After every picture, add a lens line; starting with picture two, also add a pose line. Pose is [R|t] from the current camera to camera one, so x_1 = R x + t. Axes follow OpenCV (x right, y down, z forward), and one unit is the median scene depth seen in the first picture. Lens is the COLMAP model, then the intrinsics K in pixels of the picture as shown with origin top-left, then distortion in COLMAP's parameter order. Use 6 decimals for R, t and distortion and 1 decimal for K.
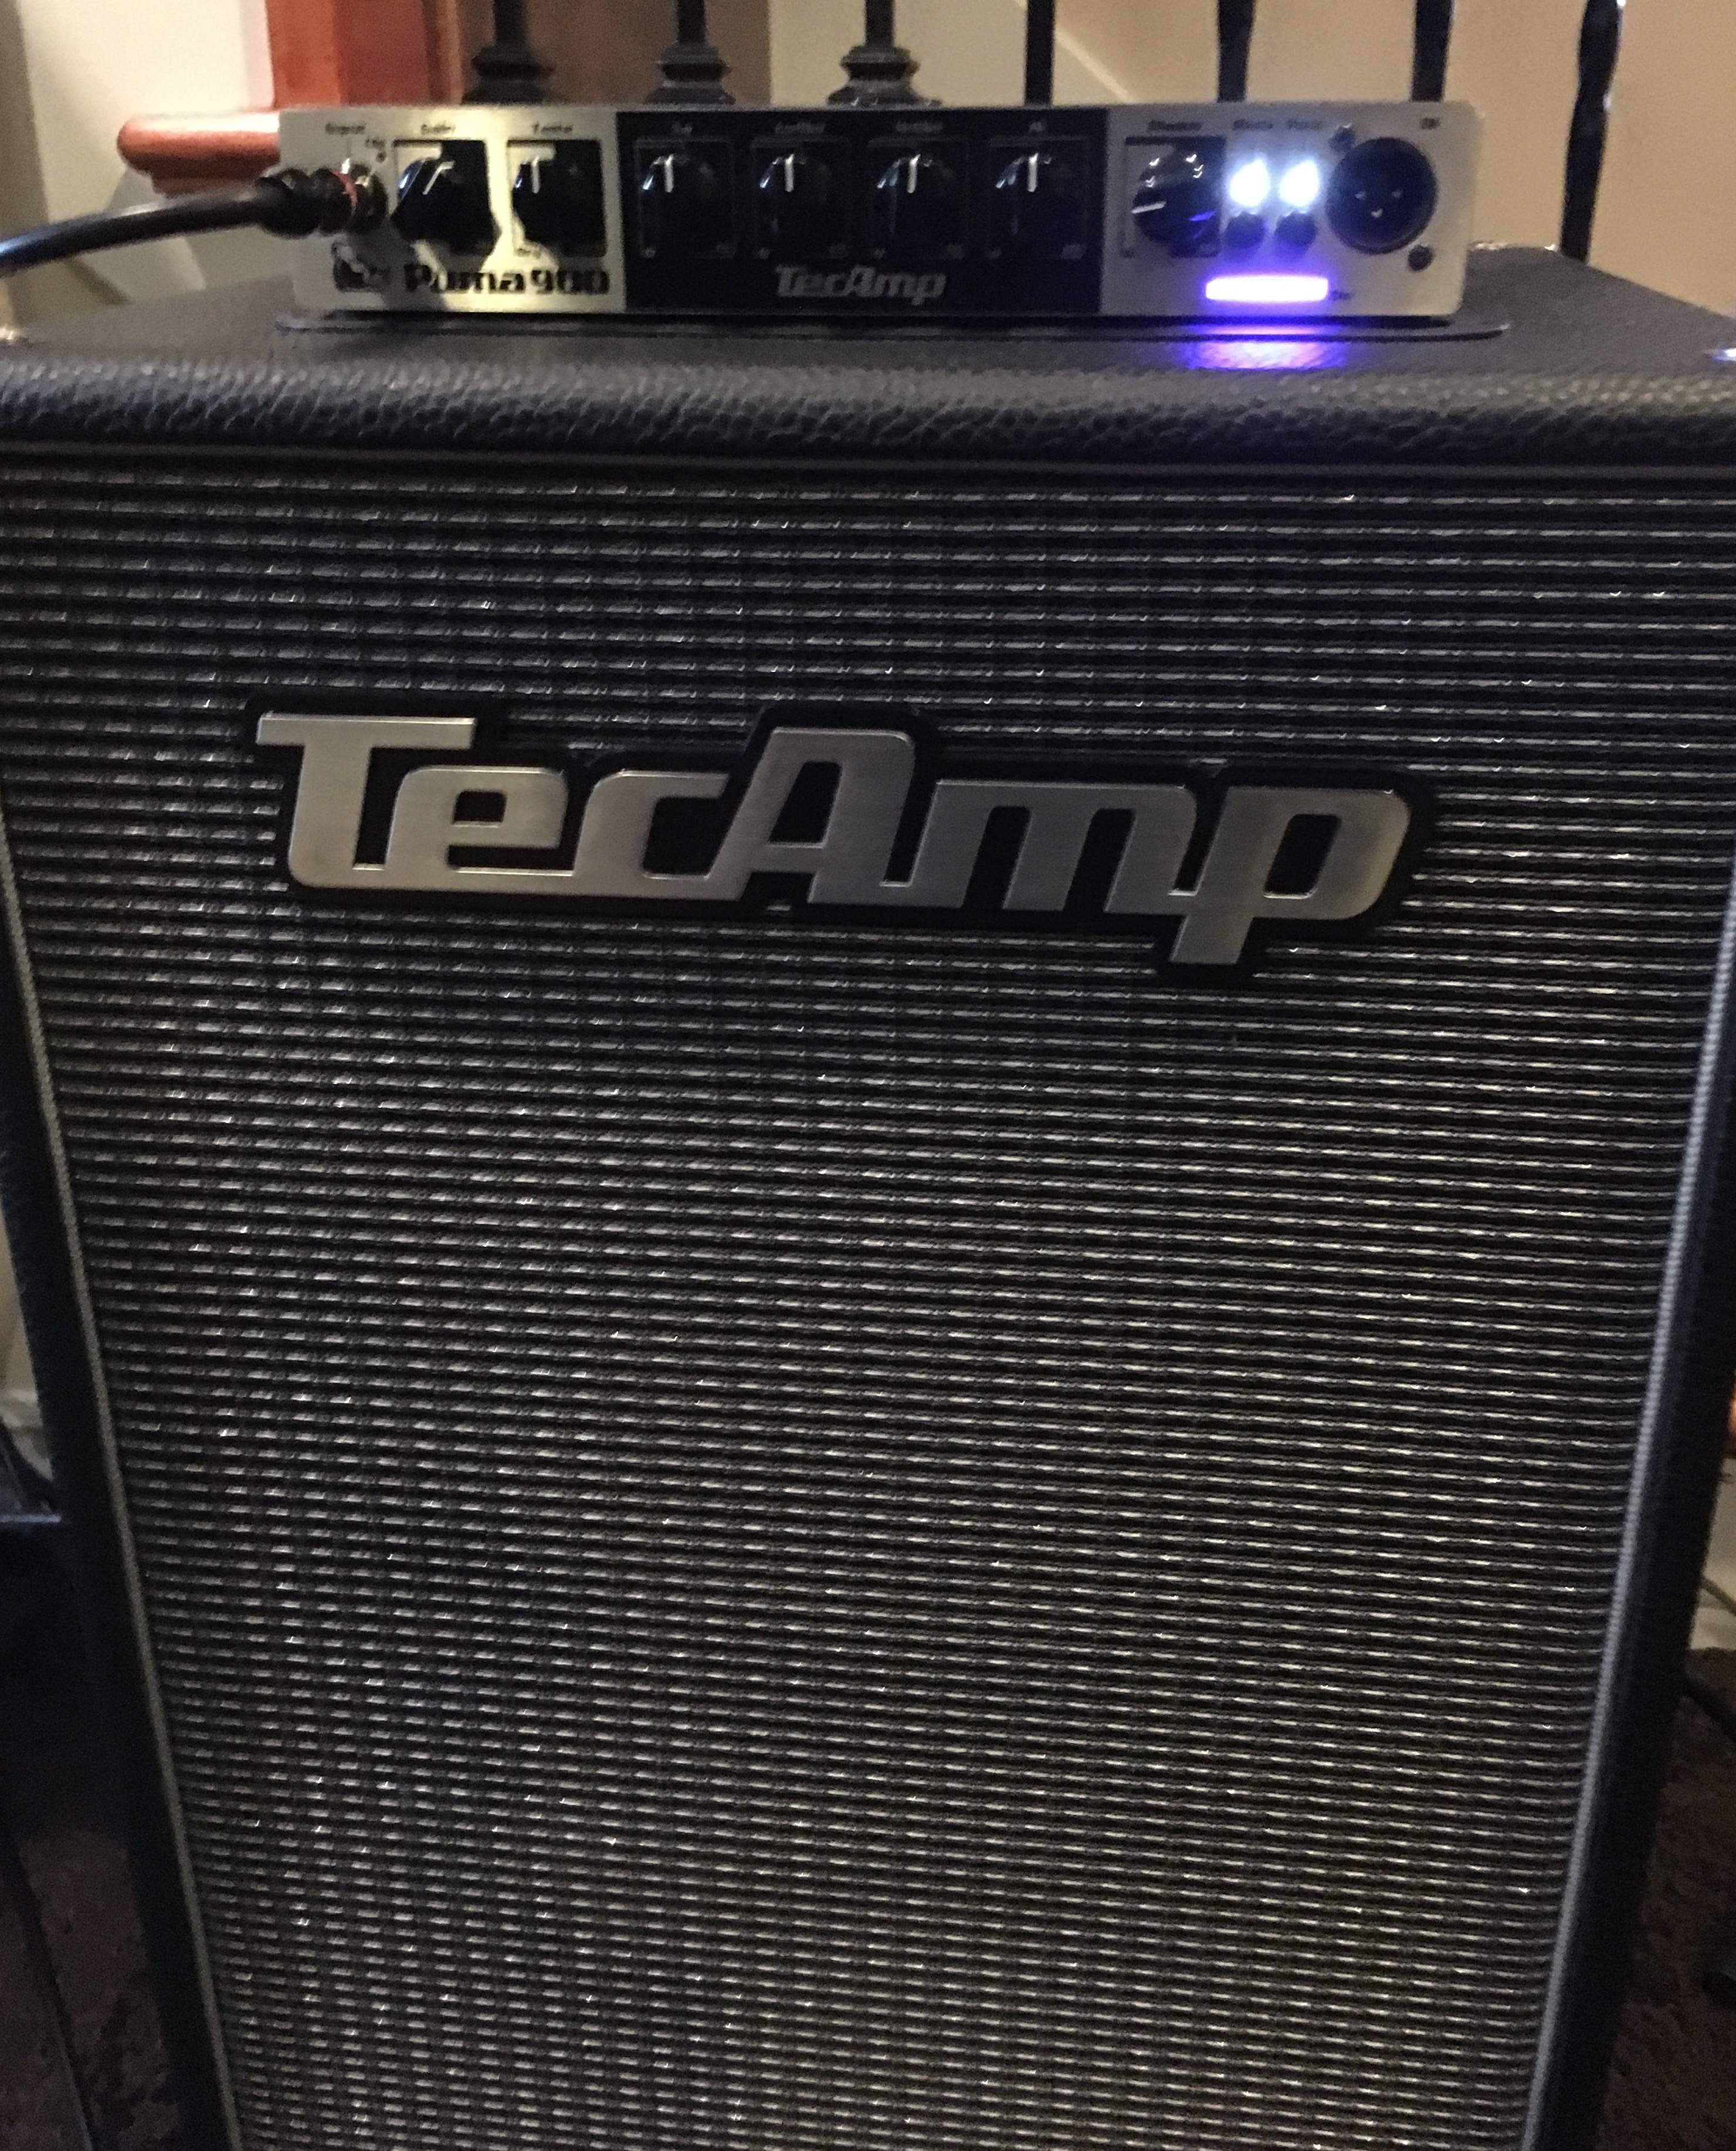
lens RADIAL K [[2047.2, 0, 869.7], [0, 2047.2, 1073.1], [0, 0, 1]] dist [0.085849, -0.093996]
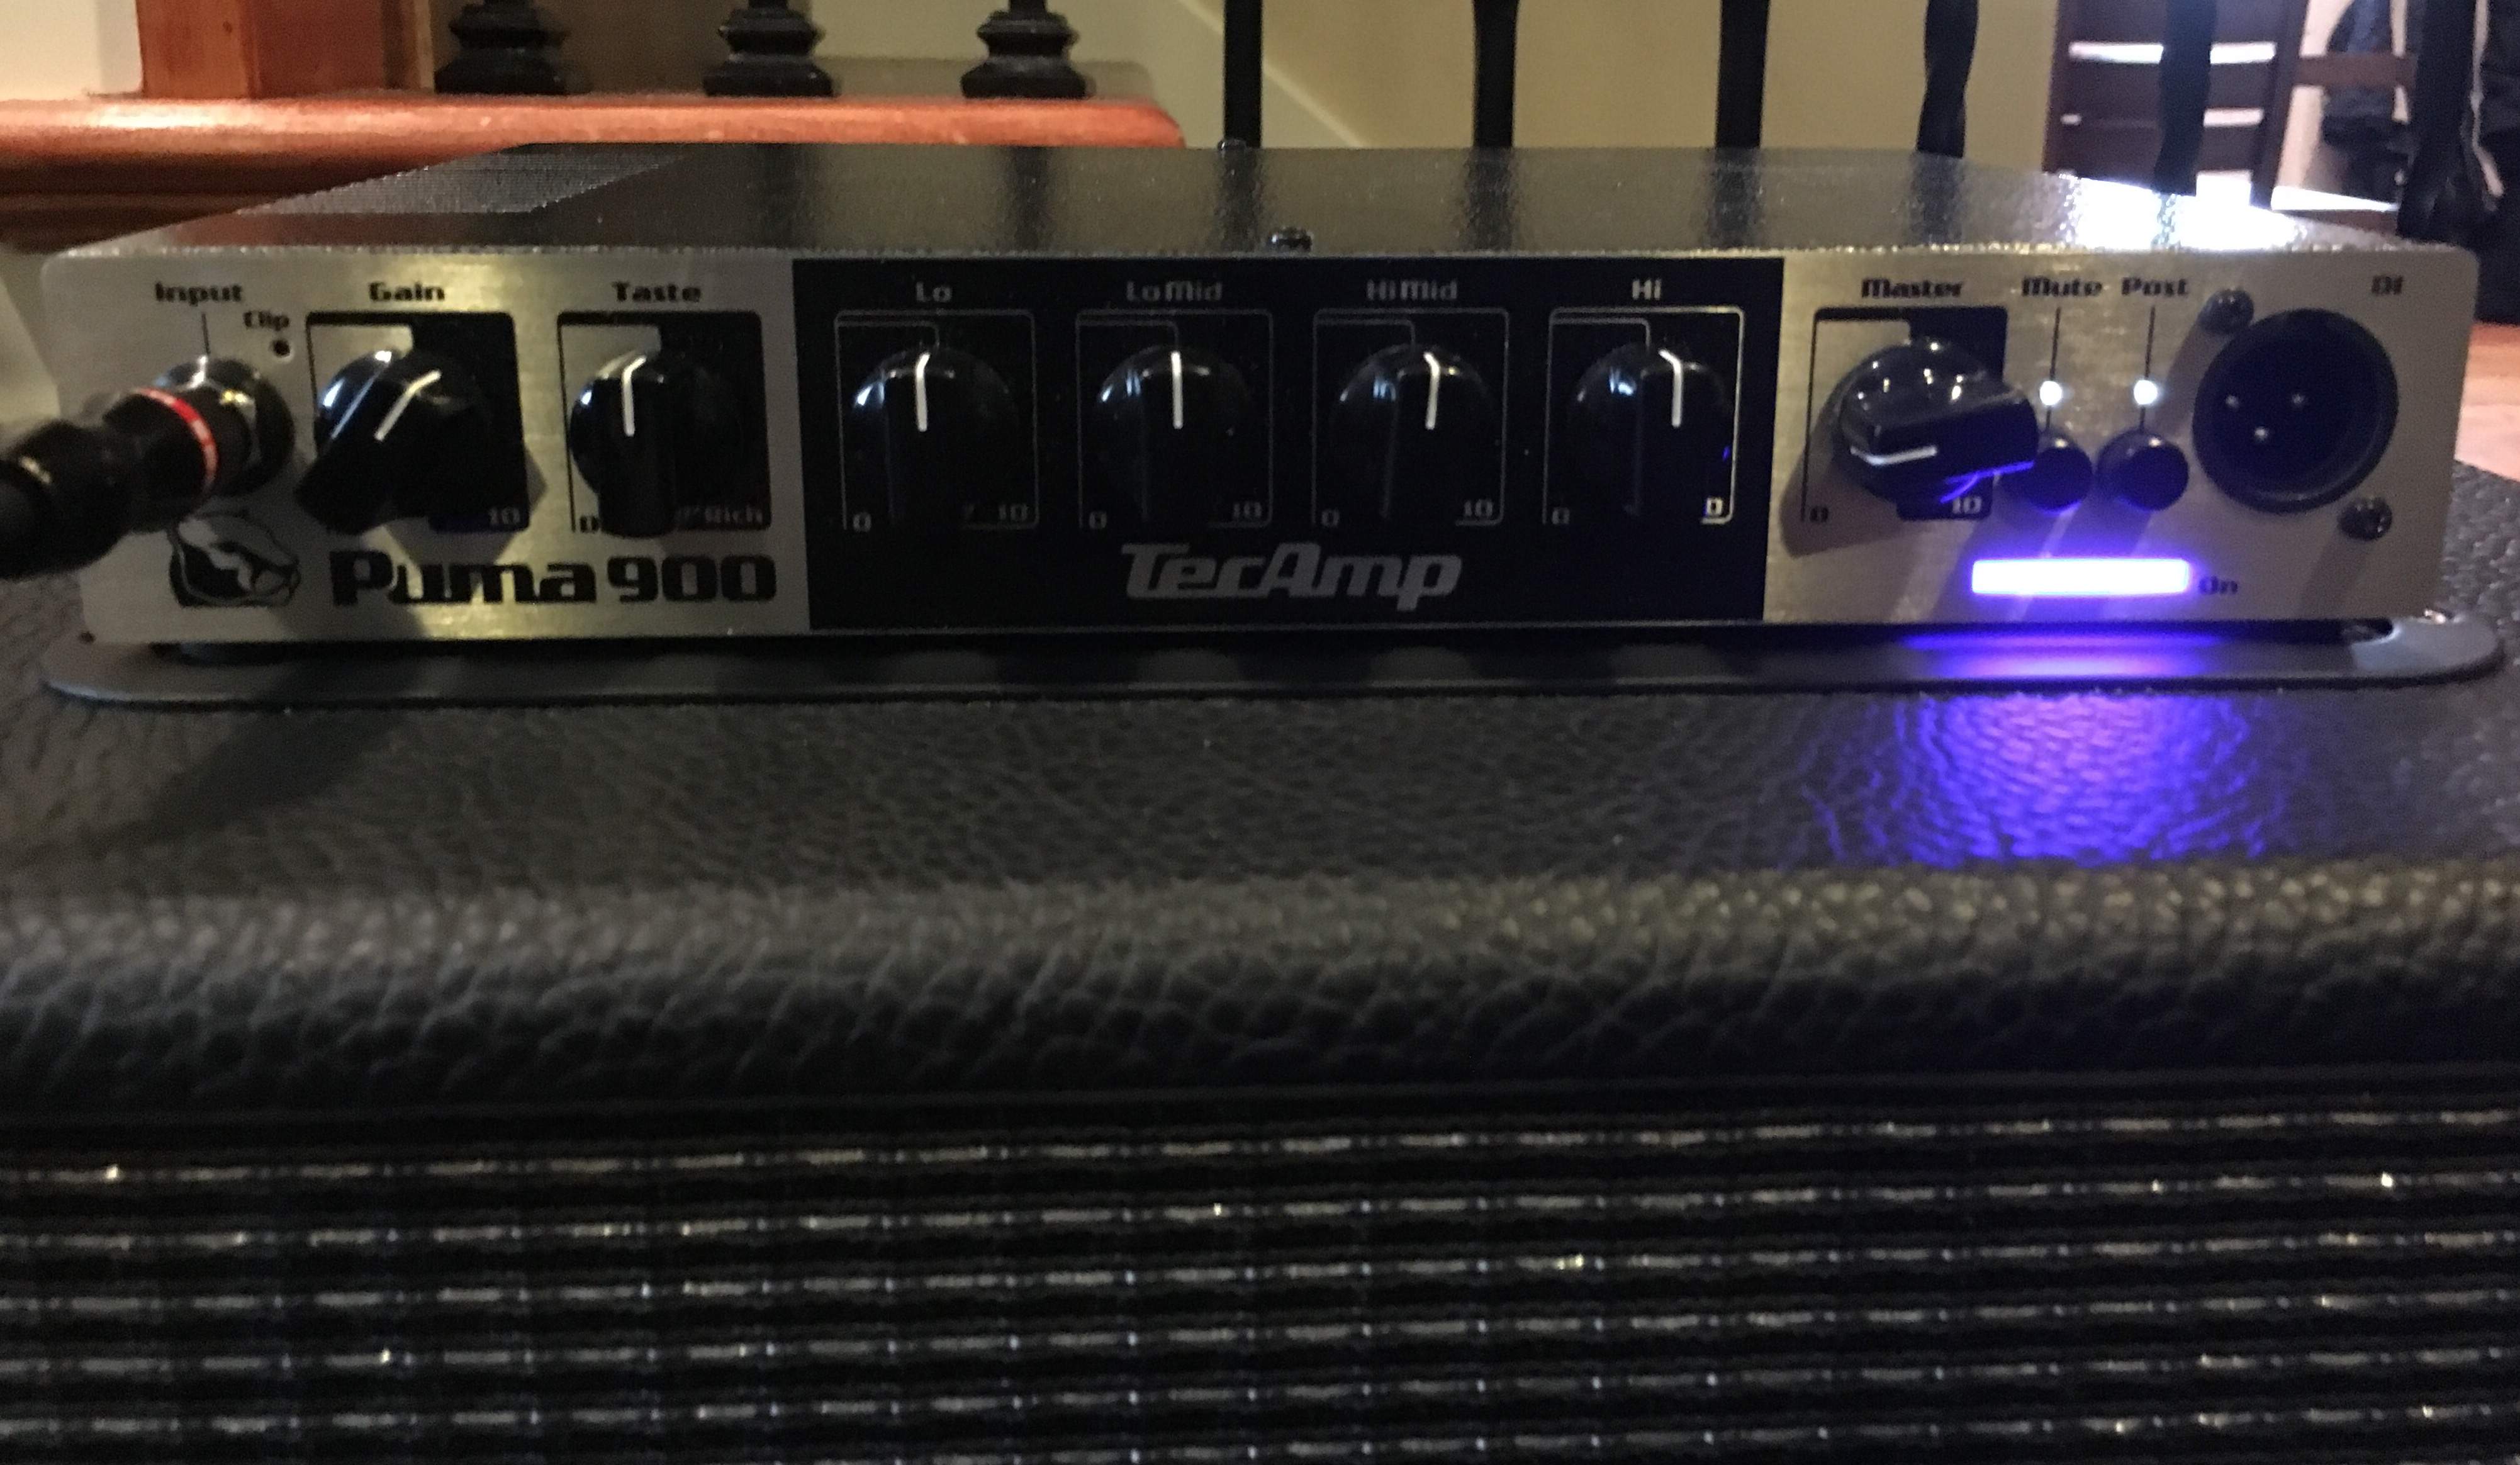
lens RADIAL K [[2400.8, 0, 1259.3], [0, 2400.8, 732.4], [0, 0, 1]] dist [0.058160, -0.064035]
pose [[0.989608, -0.029201, 0.140797, -0.095994], [0.050006, 0.987934, -0.146578, -0.263843], [-0.134818, 0.152095, 0.979128, 0.449842]]
